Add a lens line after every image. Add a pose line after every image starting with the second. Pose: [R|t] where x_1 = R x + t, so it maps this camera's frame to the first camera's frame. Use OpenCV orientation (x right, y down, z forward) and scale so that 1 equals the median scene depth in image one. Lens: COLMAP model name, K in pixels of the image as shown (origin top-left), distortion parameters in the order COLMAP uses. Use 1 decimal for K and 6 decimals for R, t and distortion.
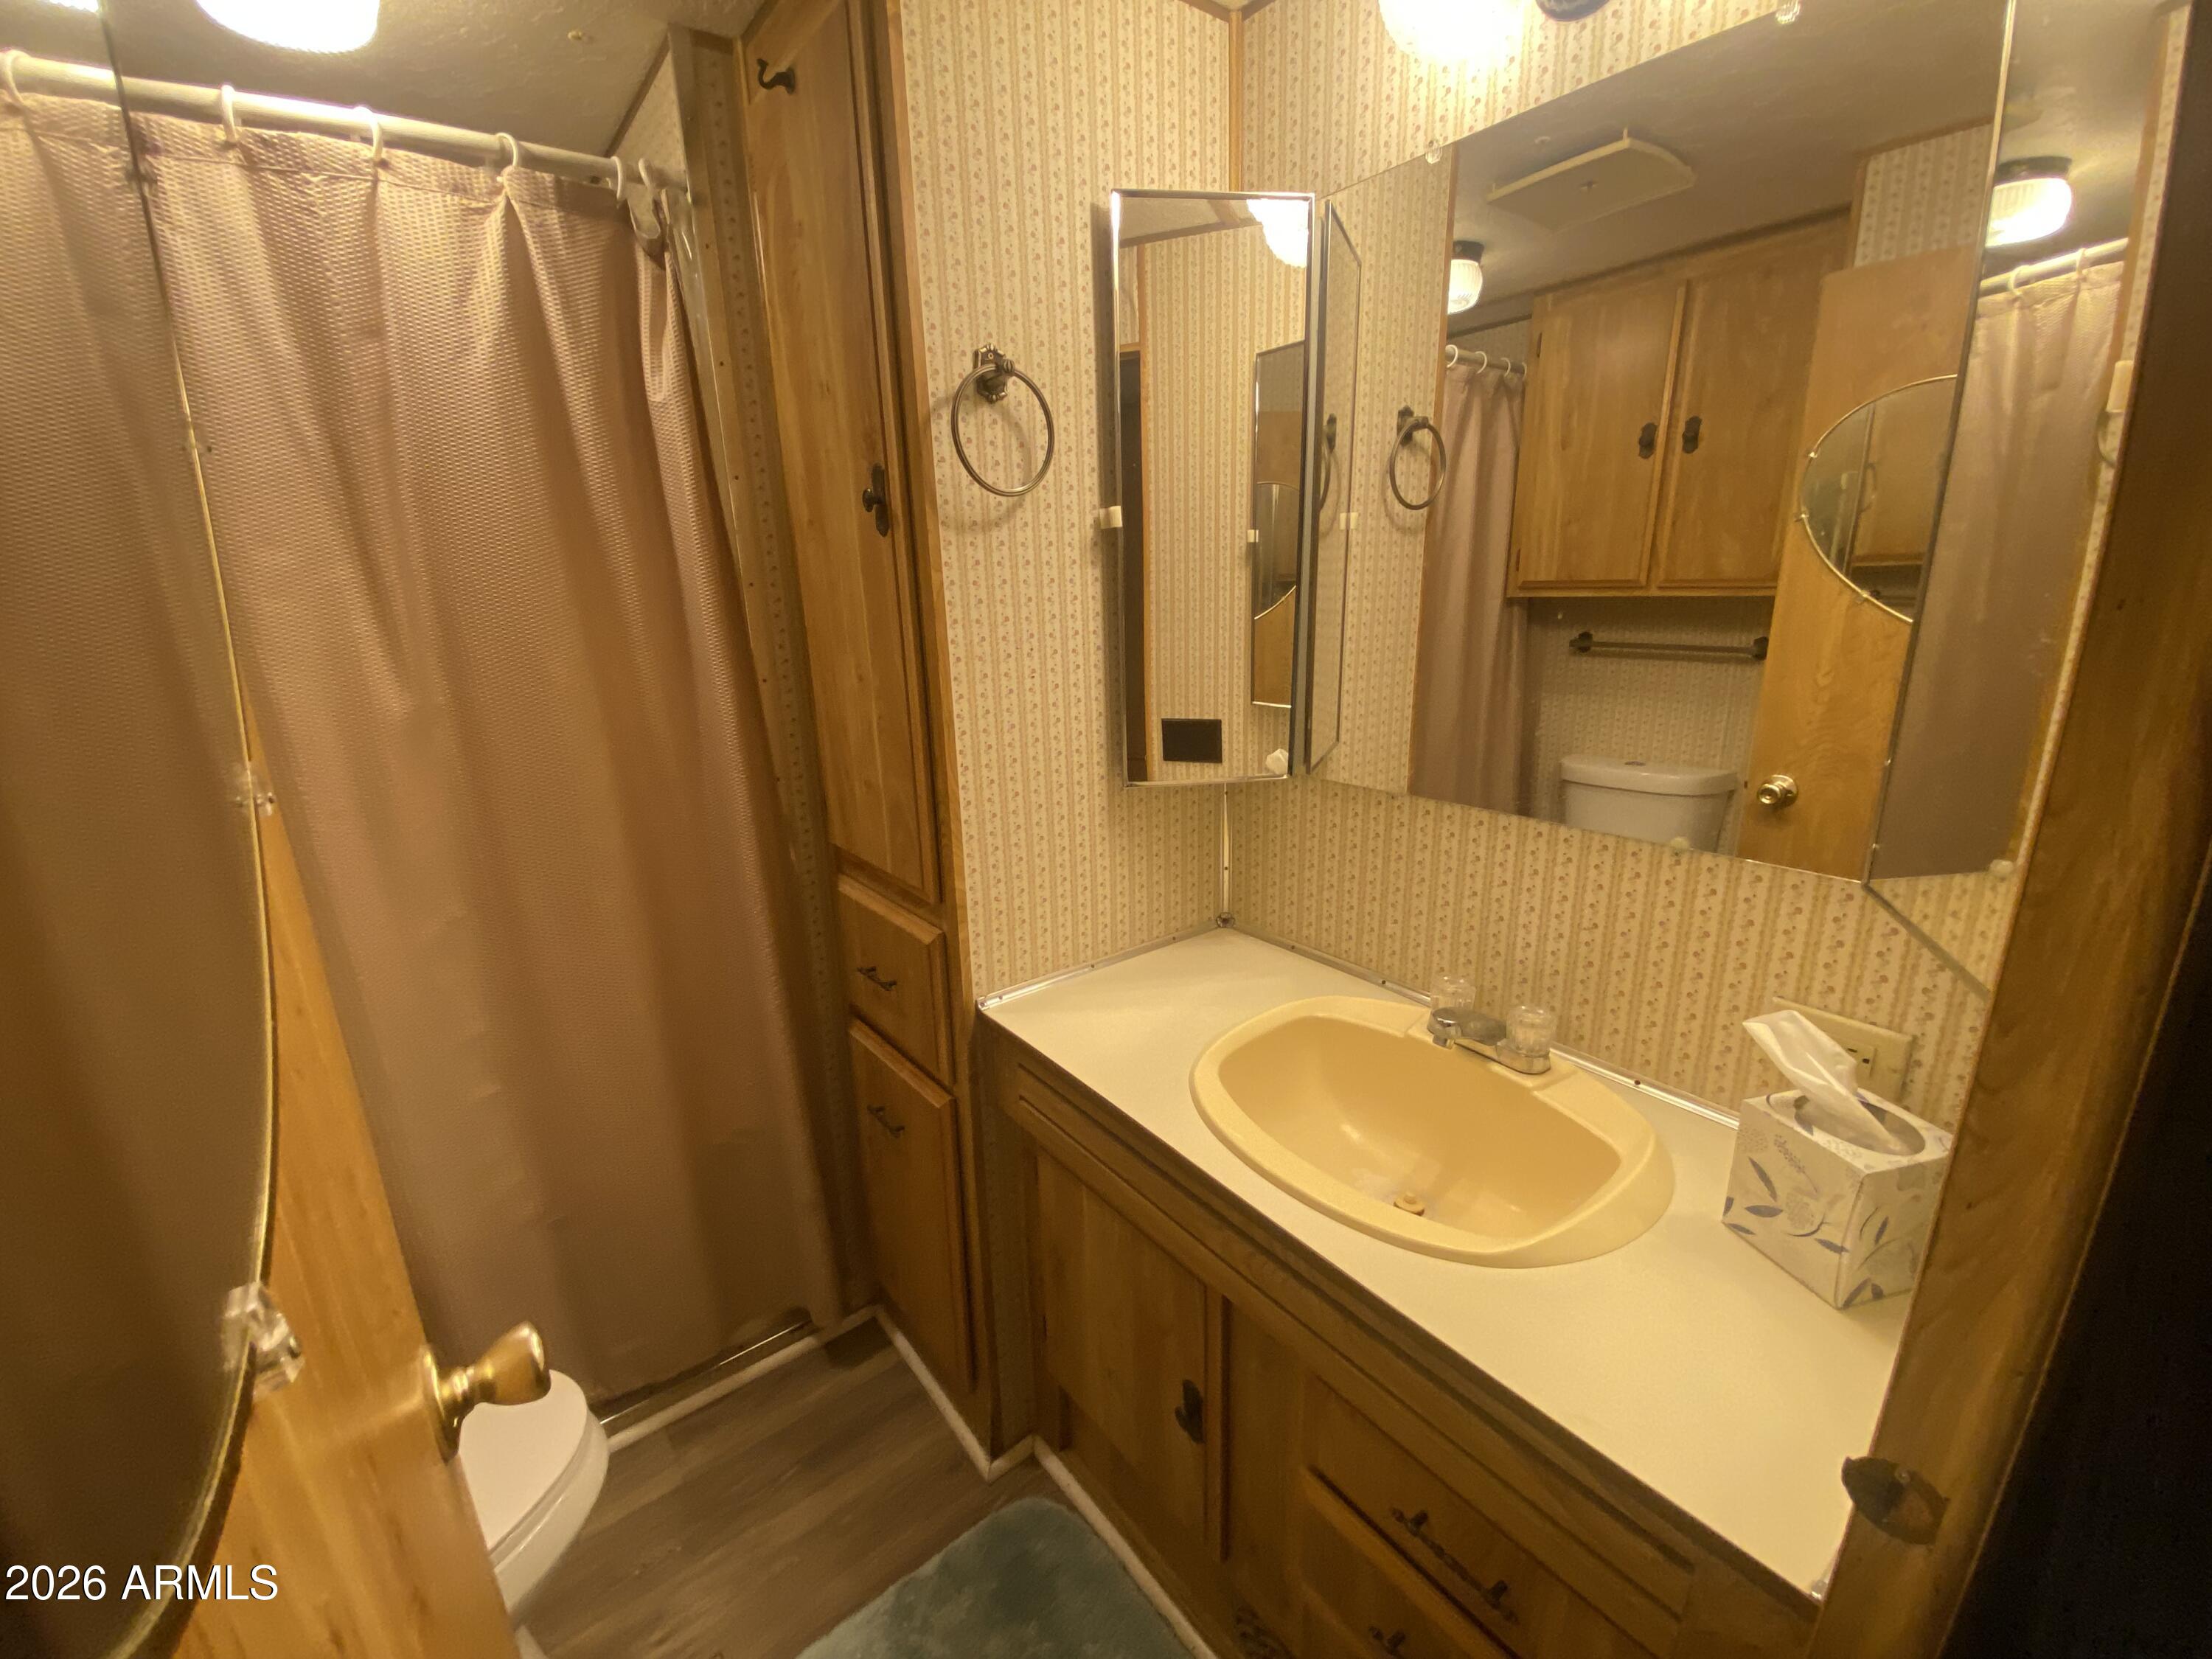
lens RADIAL K [[888.2, 0, 1106.0], [0, 888.2, 829.5], [0, 0, 1]] dist [0.011743, -0.016256]
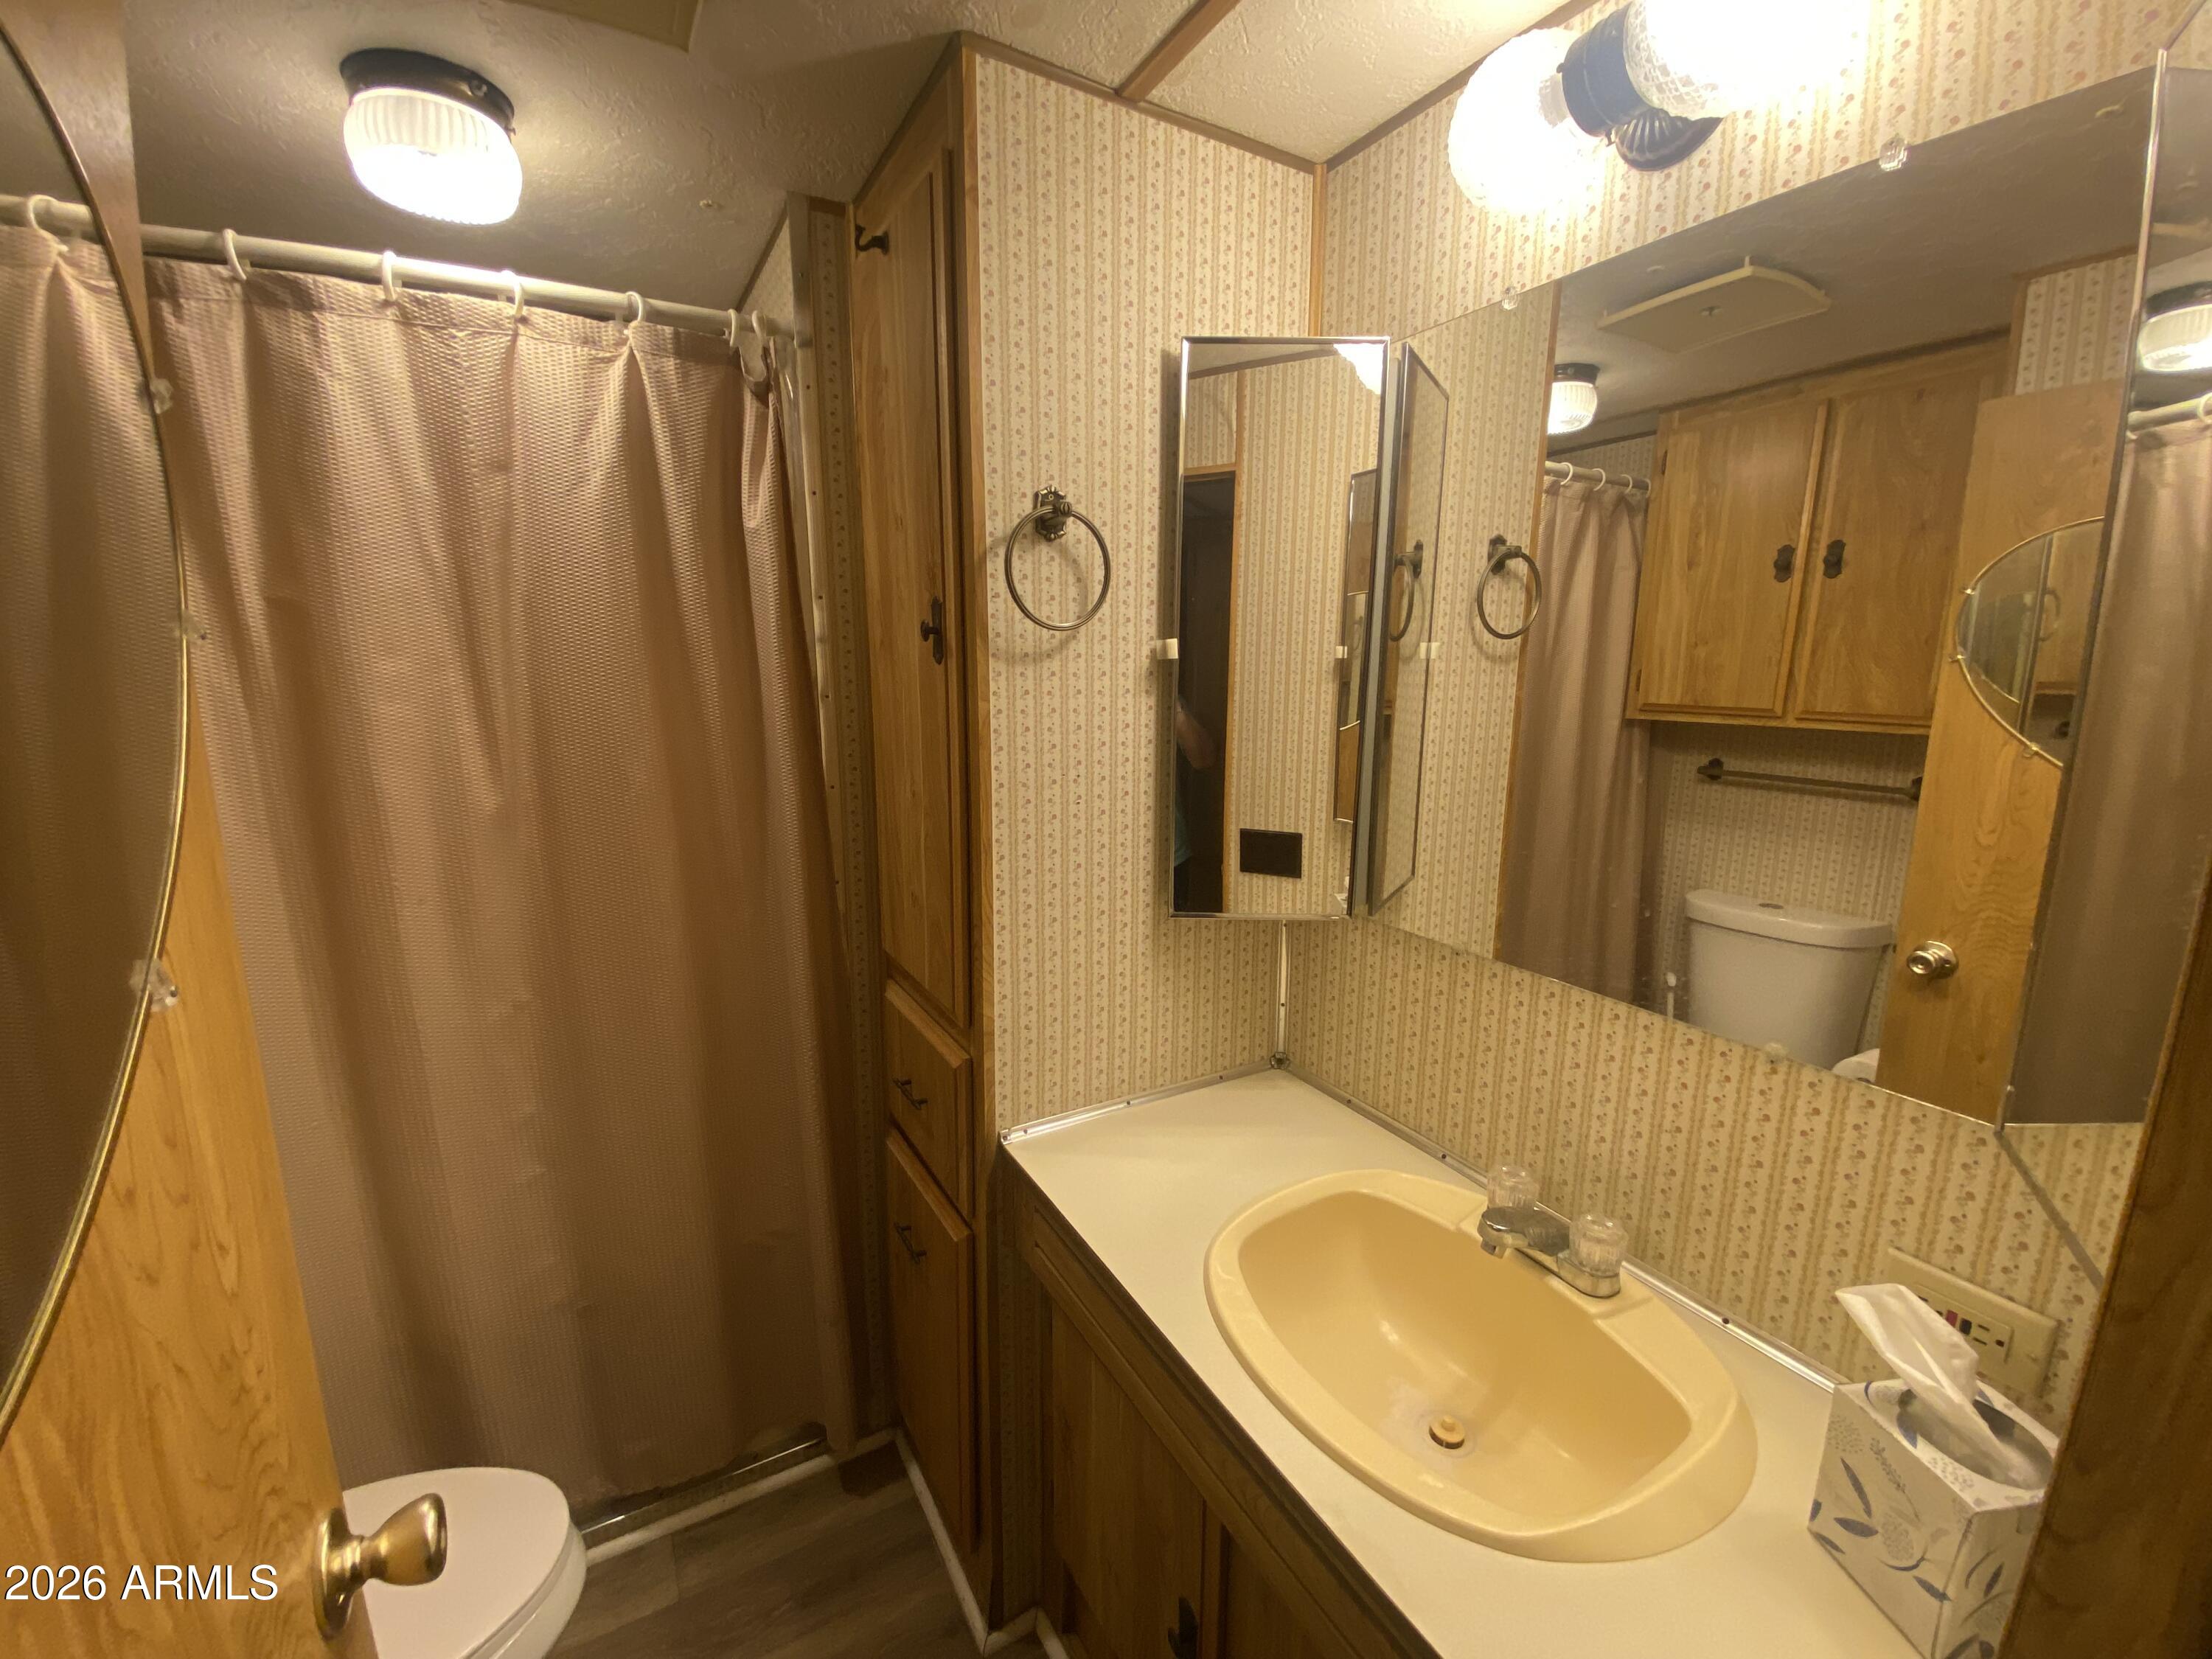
lens RADIAL K [[888.3, 0, 1106.0], [0, 888.3, 829.5], [0, 0, 1]] dist [0.014806, -0.017633]
pose [[0.990175, 0.057247, -0.127577, 0.078939], [-0.068017, 0.994331, -0.081726, -0.069023], [0.122175, 0.089600, 0.988456, 0.033767]]
